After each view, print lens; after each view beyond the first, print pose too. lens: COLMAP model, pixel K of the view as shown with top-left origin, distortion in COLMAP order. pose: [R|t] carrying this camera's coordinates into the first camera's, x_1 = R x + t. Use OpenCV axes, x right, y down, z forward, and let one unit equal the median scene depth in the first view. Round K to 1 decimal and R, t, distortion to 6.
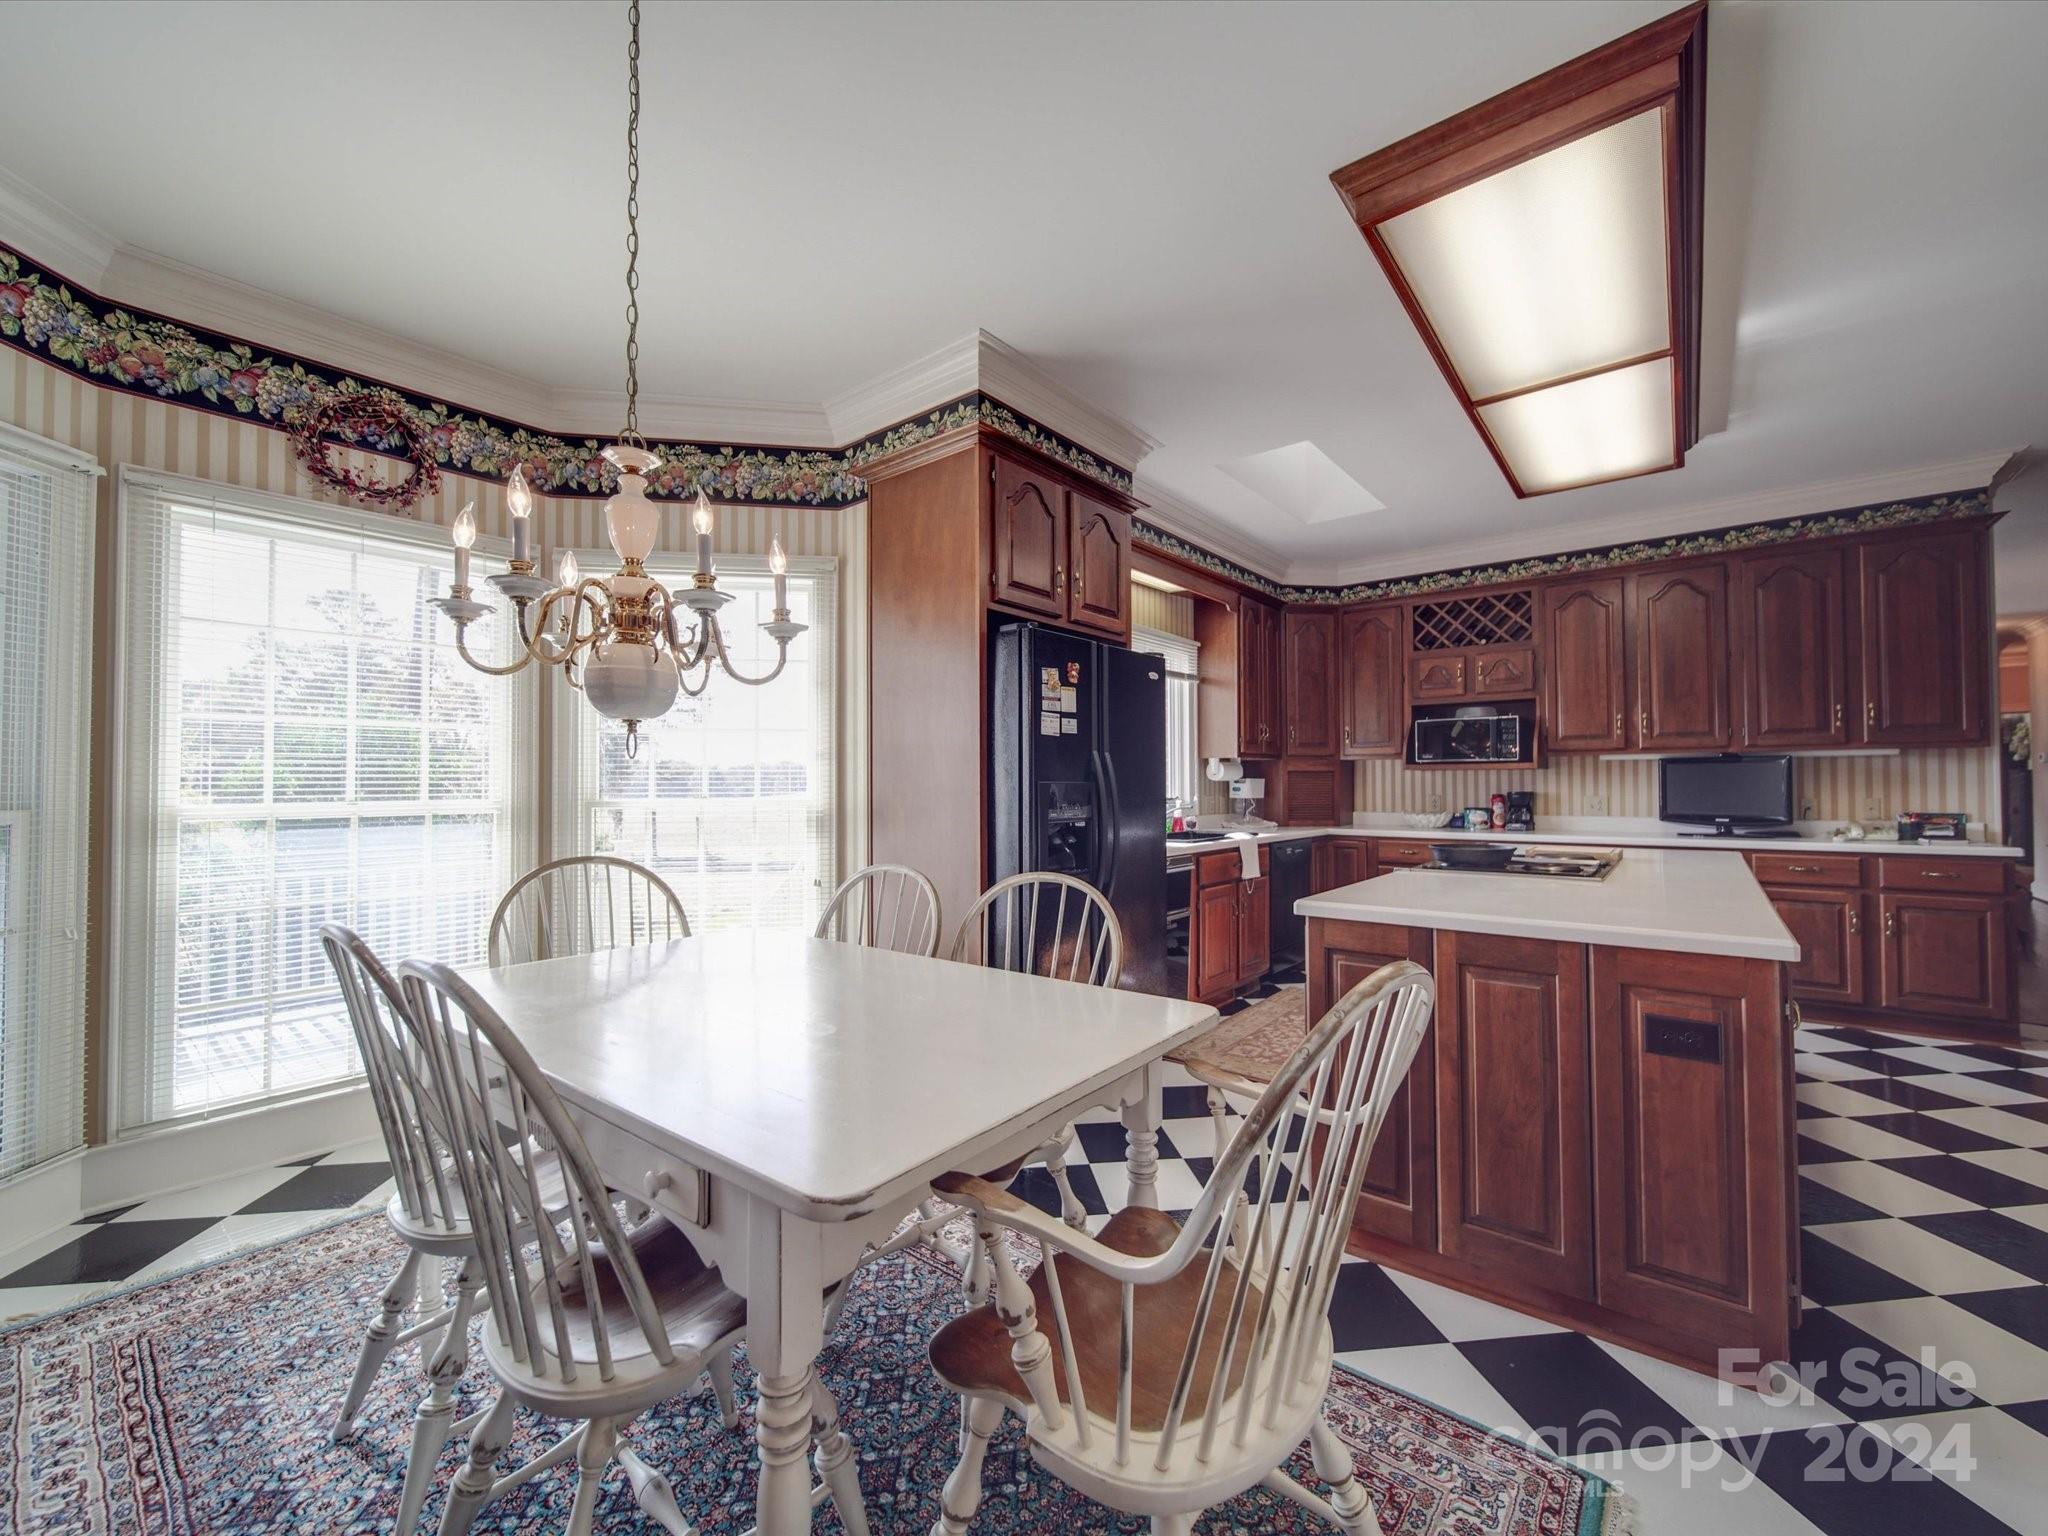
lens RADIAL K [[813.4, 0, 1022.8], [0, 813.4, 767.1], [0, 0, 1]] dist [0.003162, -0.002400]
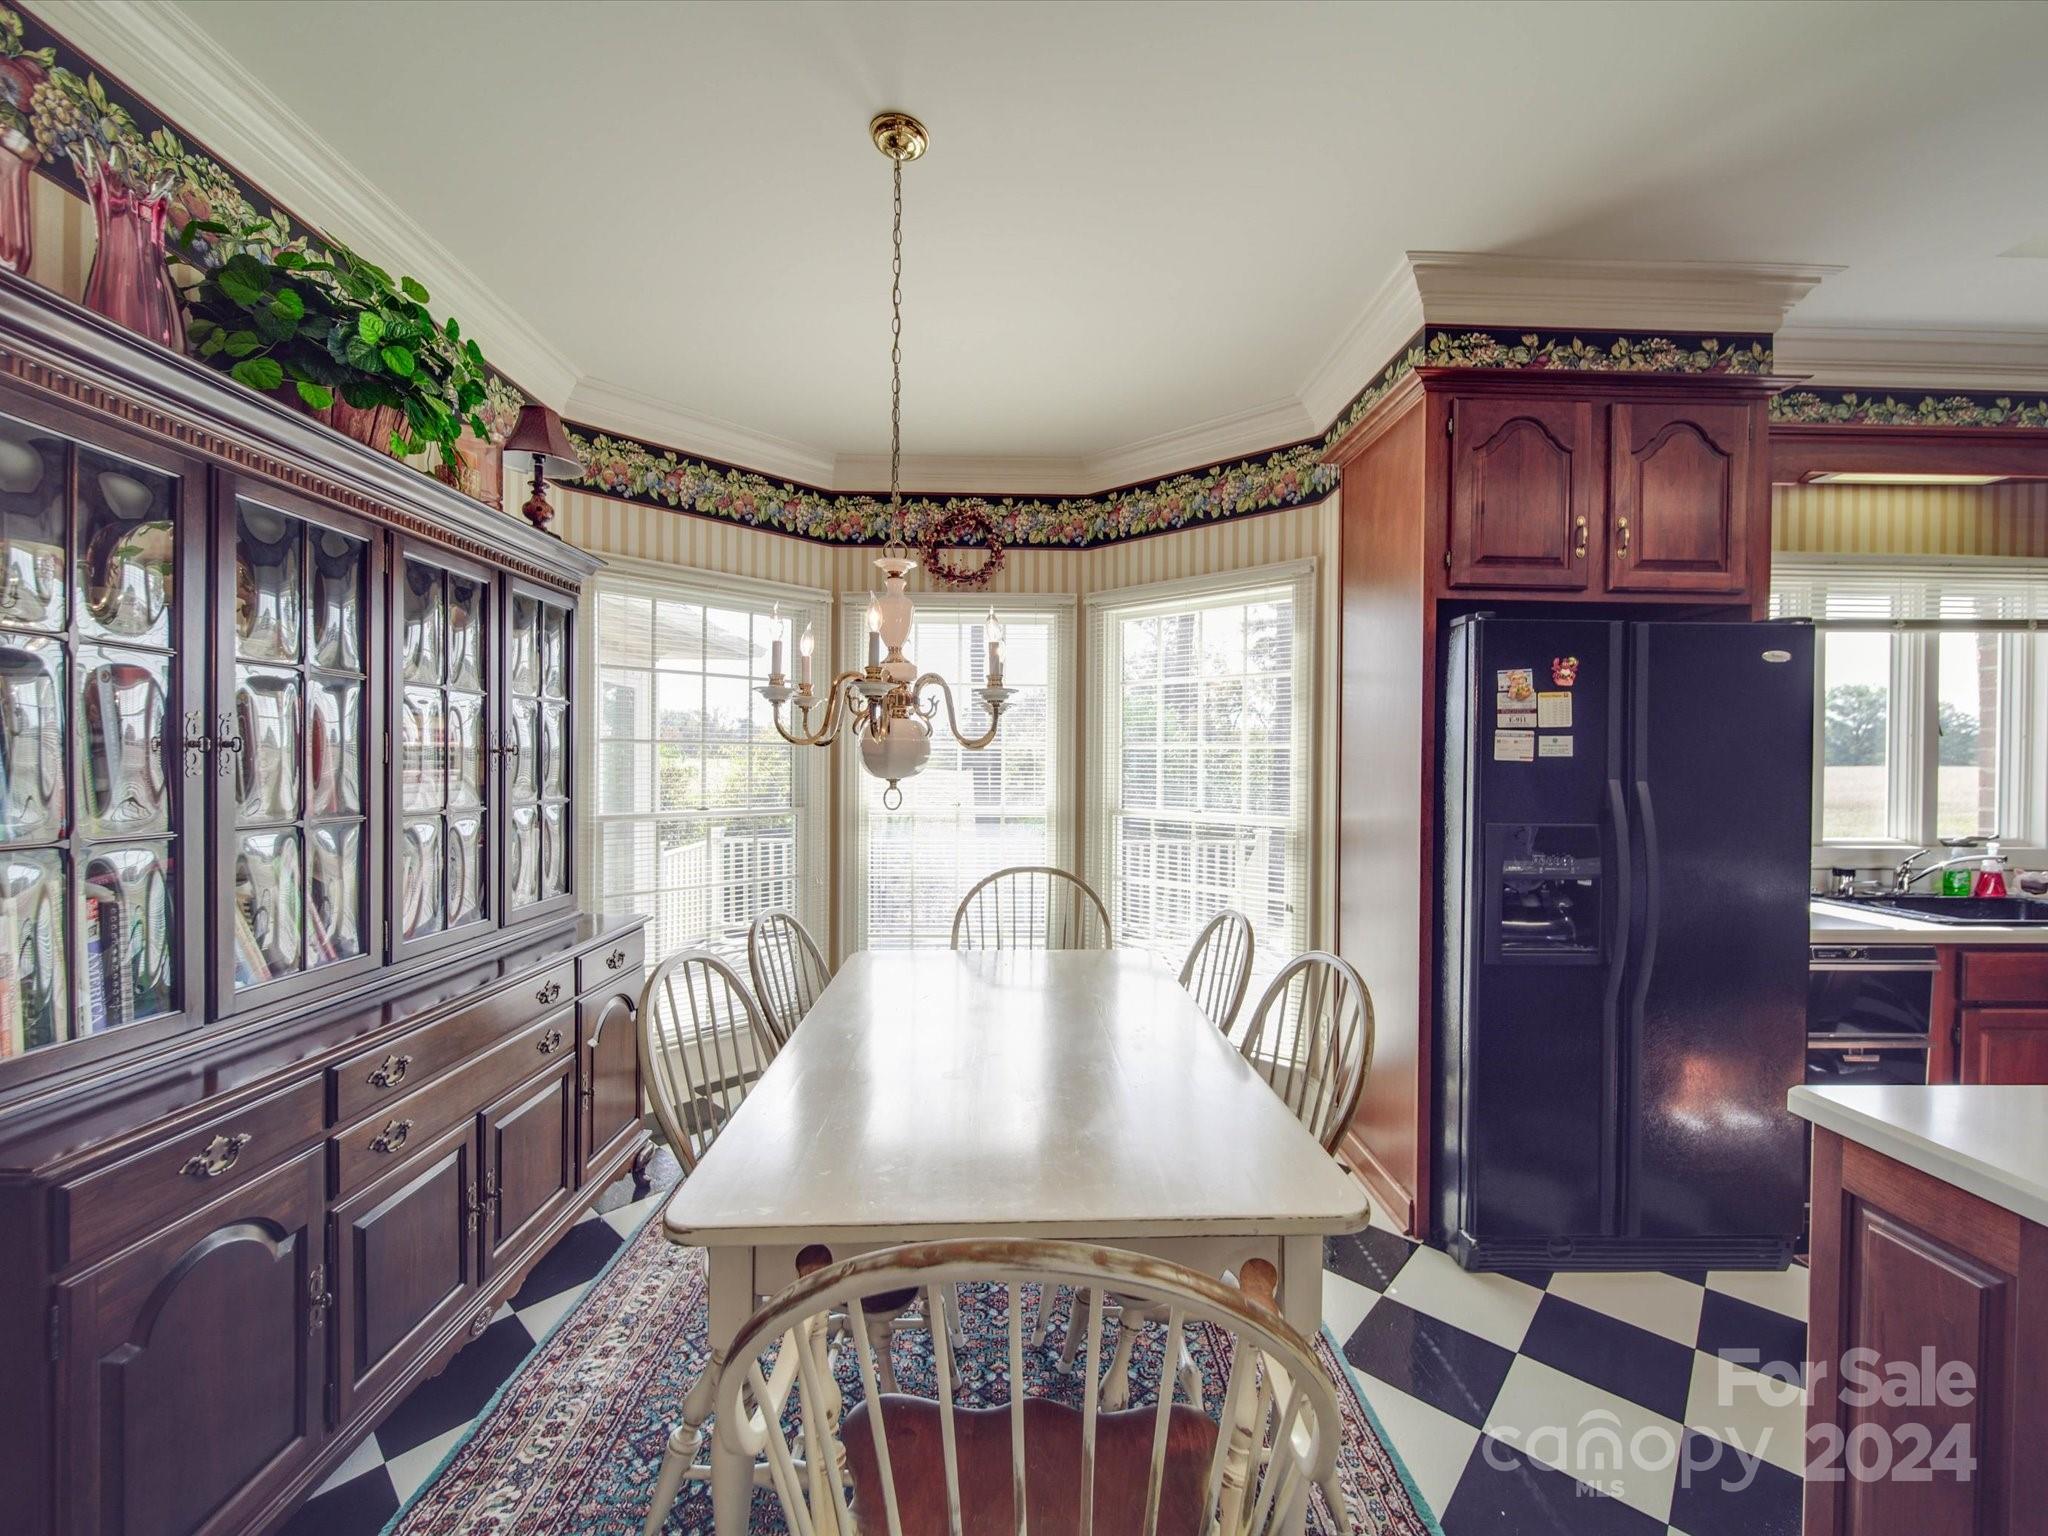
lens RADIAL K [[813.4, 0, 1026.6], [0, 813.4, 771.5], [0, 0, 1]] dist [0.003162, -0.002400]
pose [[0.658556, 0.017843, -0.752320, 0.286240], [0.005633, 0.999574, 0.028638, -0.050670], [0.752511, -0.023097, 0.658175, 0.167571]]
